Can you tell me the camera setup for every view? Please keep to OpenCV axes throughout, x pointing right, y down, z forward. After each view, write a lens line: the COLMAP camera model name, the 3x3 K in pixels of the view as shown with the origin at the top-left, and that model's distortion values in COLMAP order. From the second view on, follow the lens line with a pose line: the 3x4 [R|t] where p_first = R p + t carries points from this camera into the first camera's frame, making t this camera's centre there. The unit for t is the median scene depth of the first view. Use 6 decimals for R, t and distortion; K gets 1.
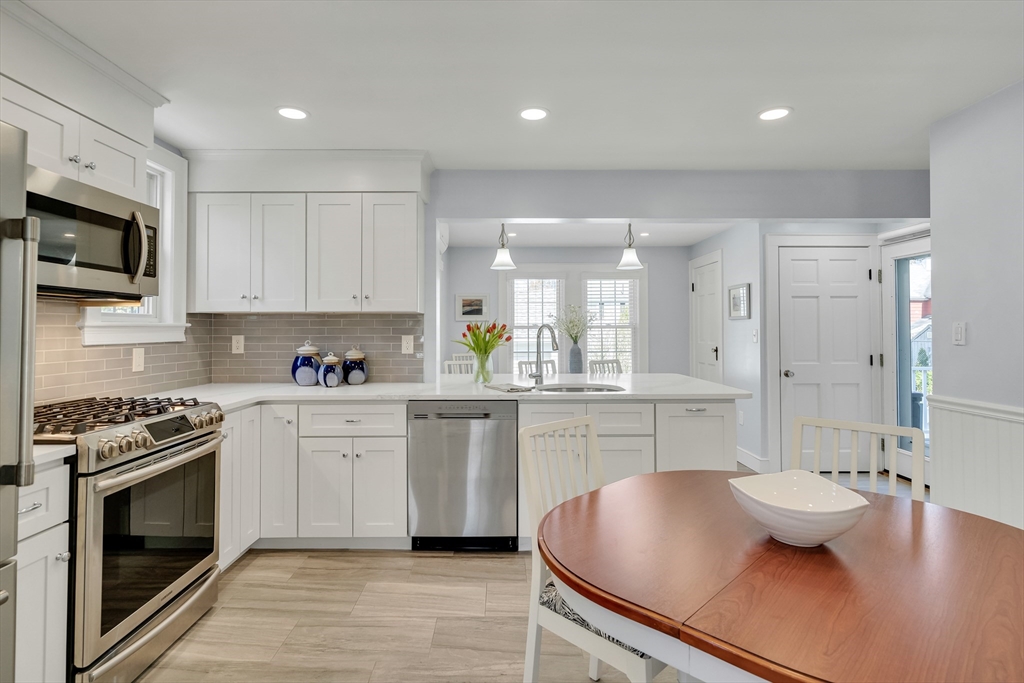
lens RADIAL K [[511.5, 0, 513.4], [0, 511.5, 324.9], [0, 0, 1]] dist [-0.000860, 0.000161]
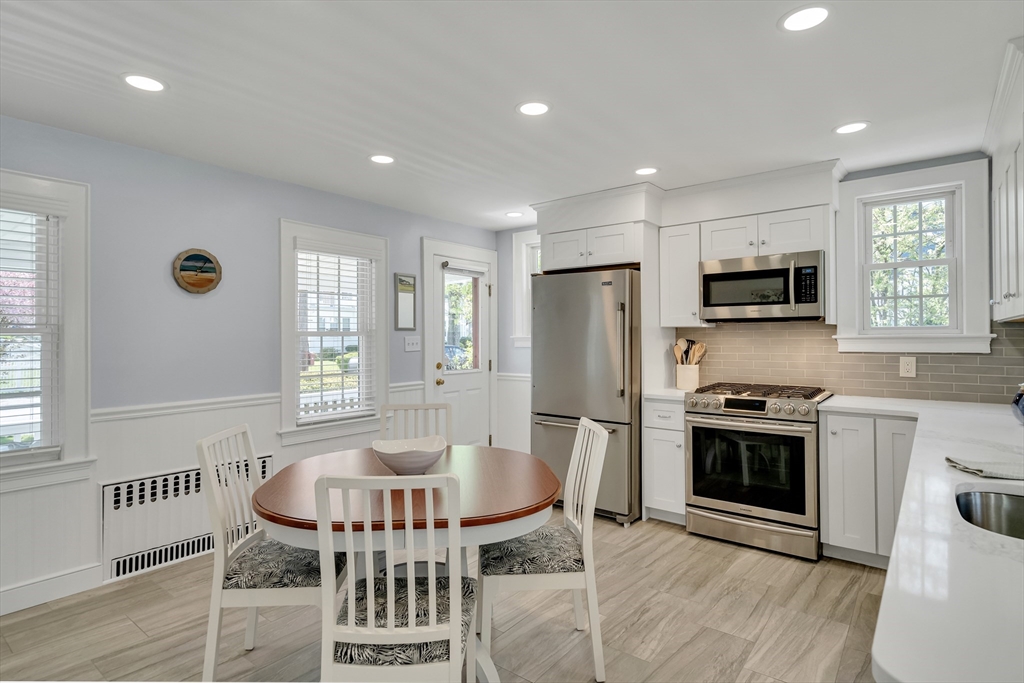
lens RADIAL K [[528.5, 0, 503.5], [0, 528.5, 341.4], [0, 0, 1]] dist [0.000803, 0.001121]
pose [[-0.636506, 0.011498, -0.771186, 0.666185], [0.014718, 0.999888, 0.002759, -0.005090], [0.771132, -0.009594, -0.636604, 0.926154]]
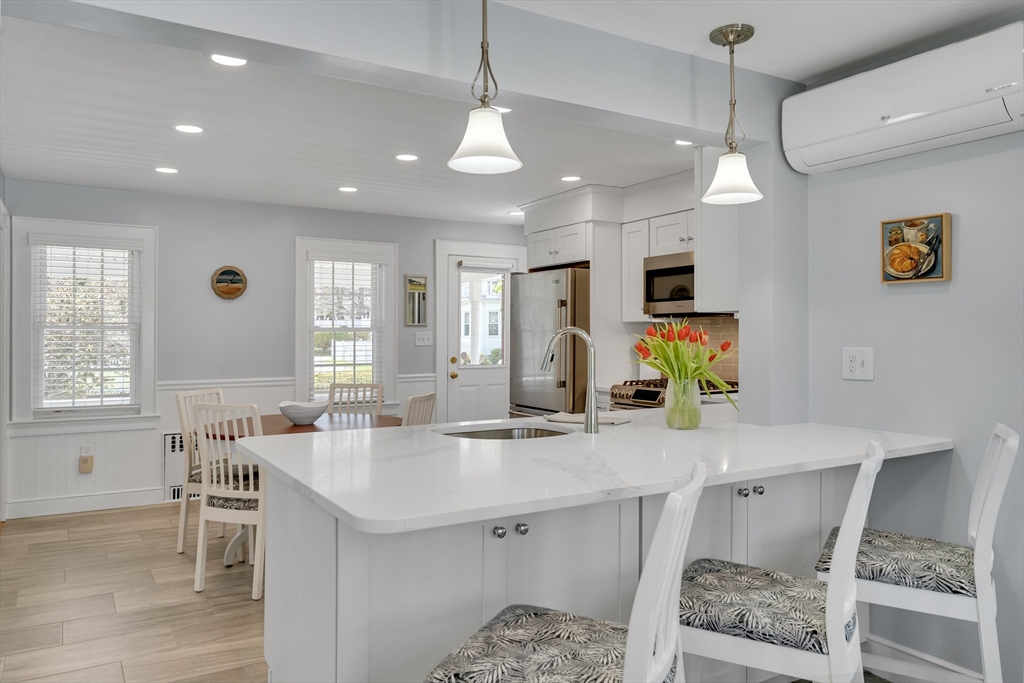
lens RADIAL K [[725.3, 0, 508.3], [0, 725.3, 340.3], [0, 0, 1]] dist [-0.001743, -0.001905]
pose [[-0.865280, 0.006967, -0.501241, 0.571328], [0.010395, 0.999938, -0.004046, 0.016597], [0.501181, -0.008711, -0.865298, 1.777147]]
